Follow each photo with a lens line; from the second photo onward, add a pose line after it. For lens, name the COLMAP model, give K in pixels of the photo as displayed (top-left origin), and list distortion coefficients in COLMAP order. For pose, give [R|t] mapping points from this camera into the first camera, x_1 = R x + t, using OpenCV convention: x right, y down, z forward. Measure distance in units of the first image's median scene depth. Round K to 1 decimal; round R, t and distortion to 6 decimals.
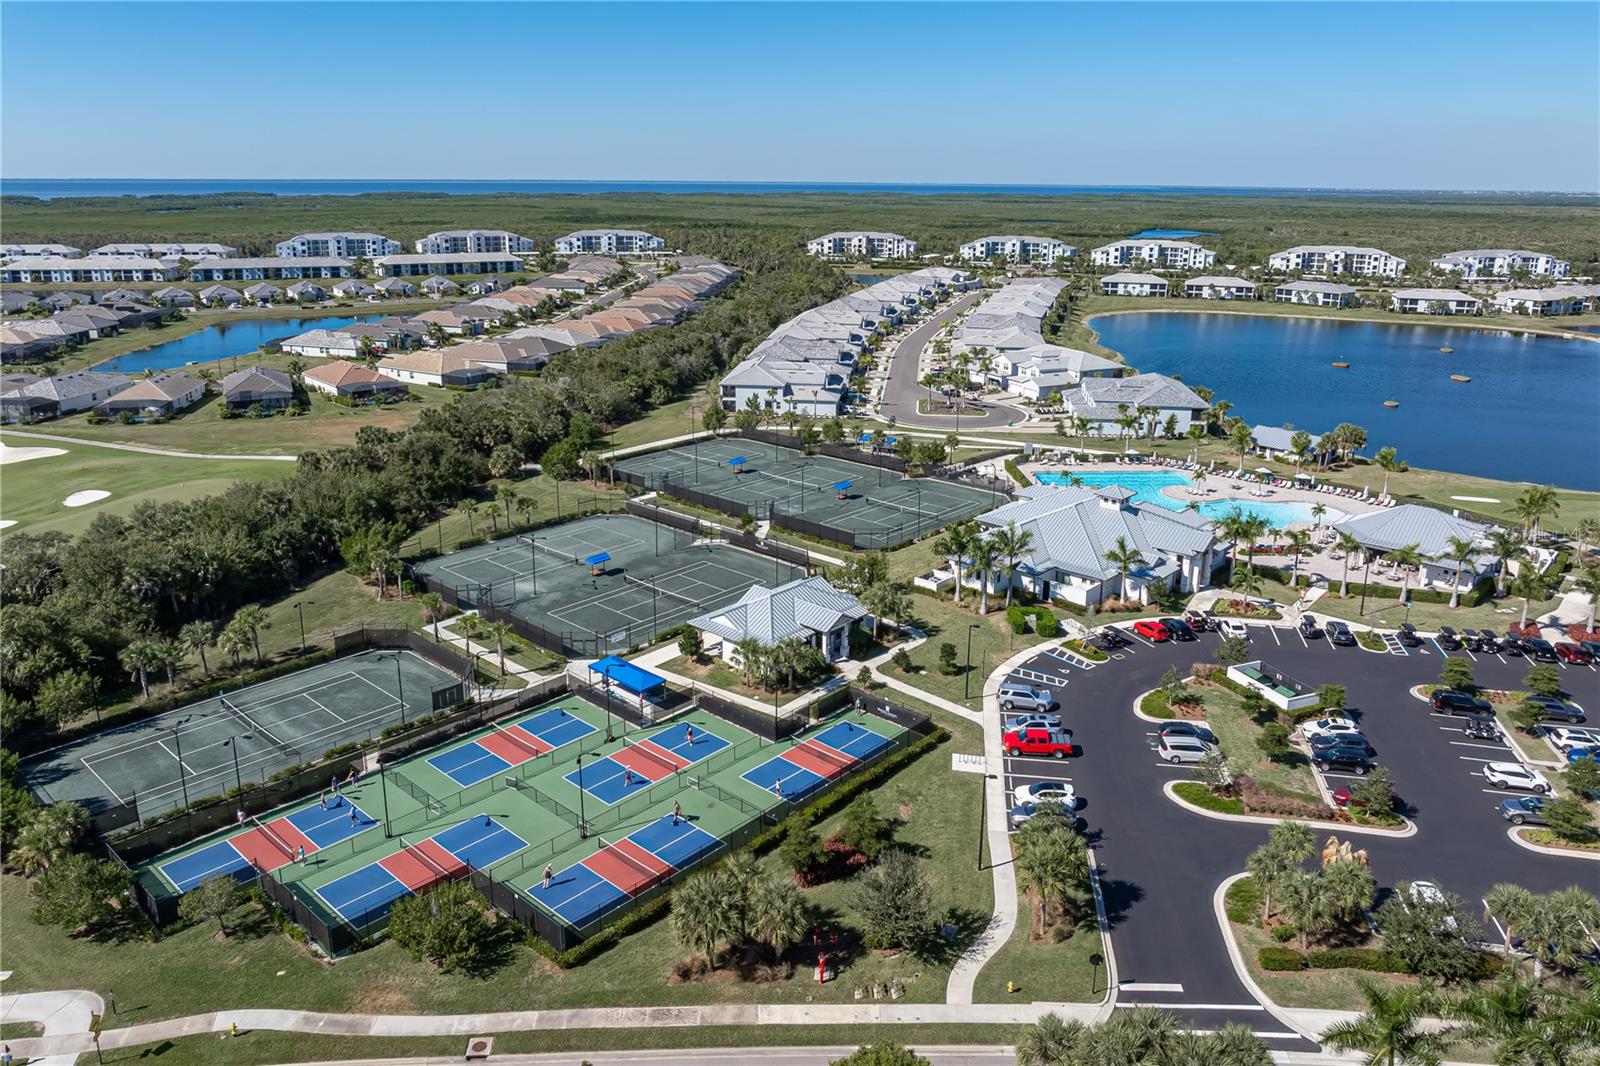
lens RADIAL K [[1121.3, 0, 802.4], [0, 1121.3, 495.1], [0, 0, 1]] dist [-0.034457, 0.020680]
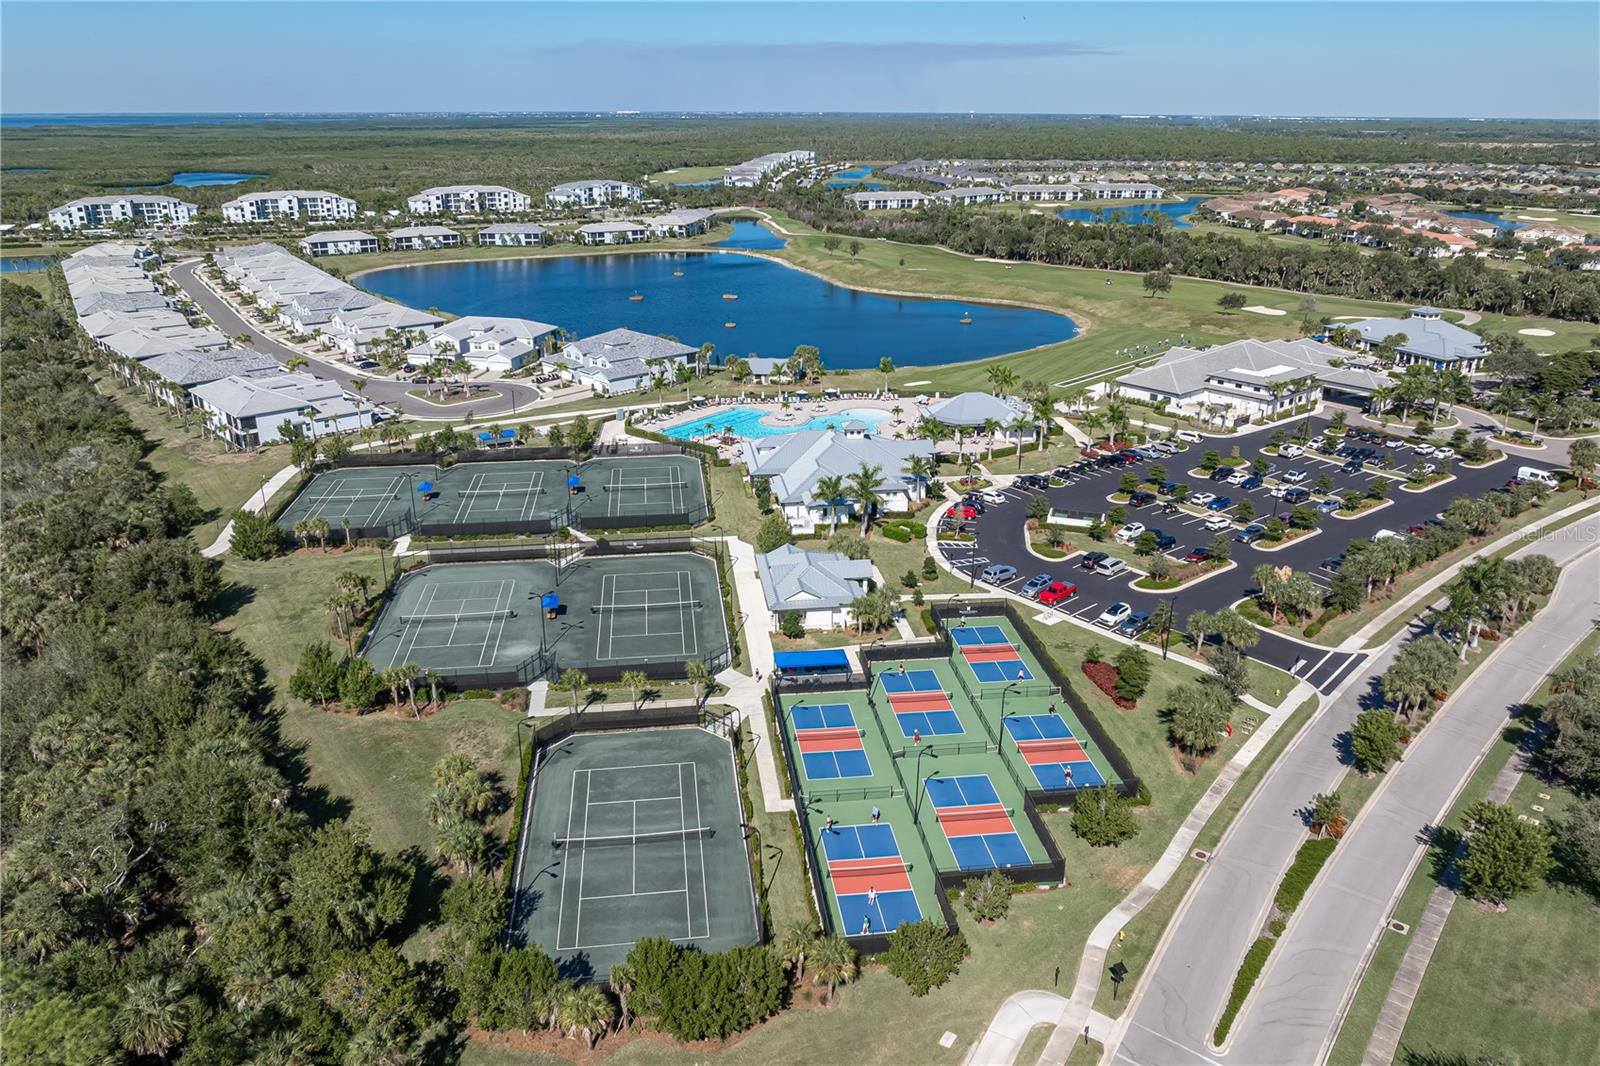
lens RADIAL K [[1121.3, 0, 812.9], [0, 1121.3, 563.7], [0, 0, 1]] dist [-0.034457, 0.020680]
pose [[0.642661, -0.293106, 0.707867, -0.229225], [0.208180, 0.955971, 0.206834, -0.040945], [-0.737325, 0.014440, 0.675384, 0.057307]]
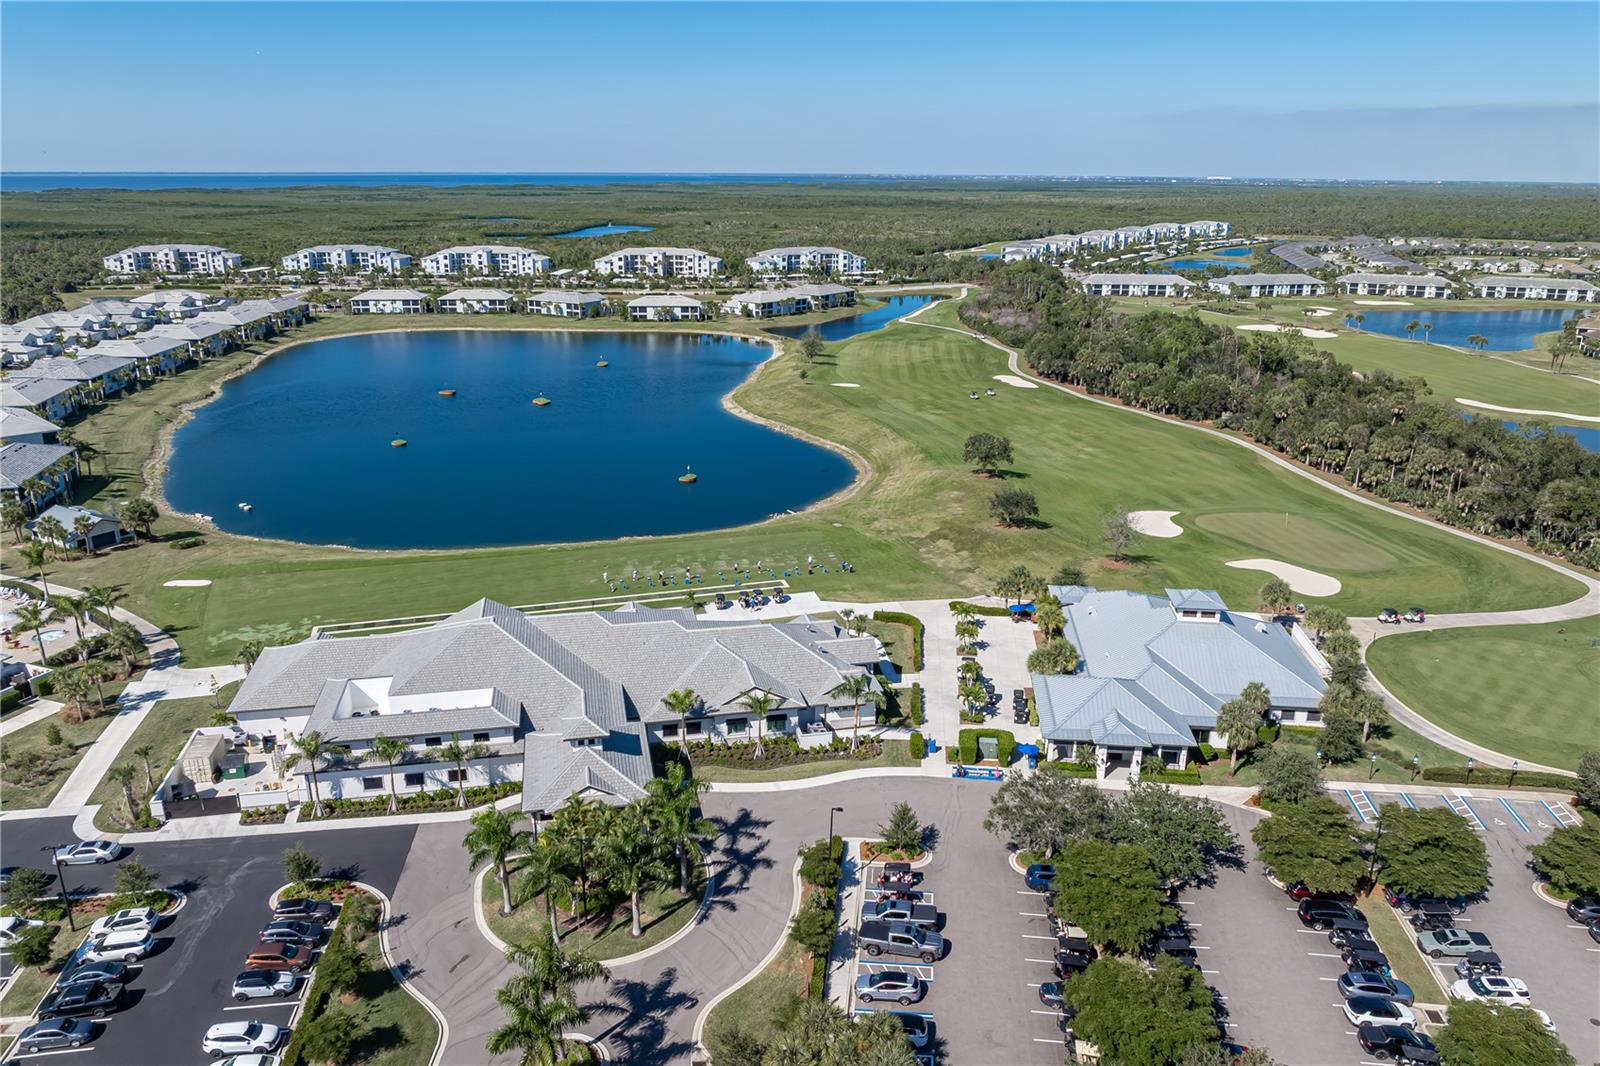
lens RADIAL K [[1121.3, 0, 806.1], [0, 1121.3, 530.0], [0, 0, 1]] dist [-0.034457, 0.020680]
pose [[0.934195, -0.109970, 0.339392, 0.319611], [0.096559, 0.993739, 0.056206, -0.017175], [-0.343448, -0.019736, 0.938964, -0.010822]]
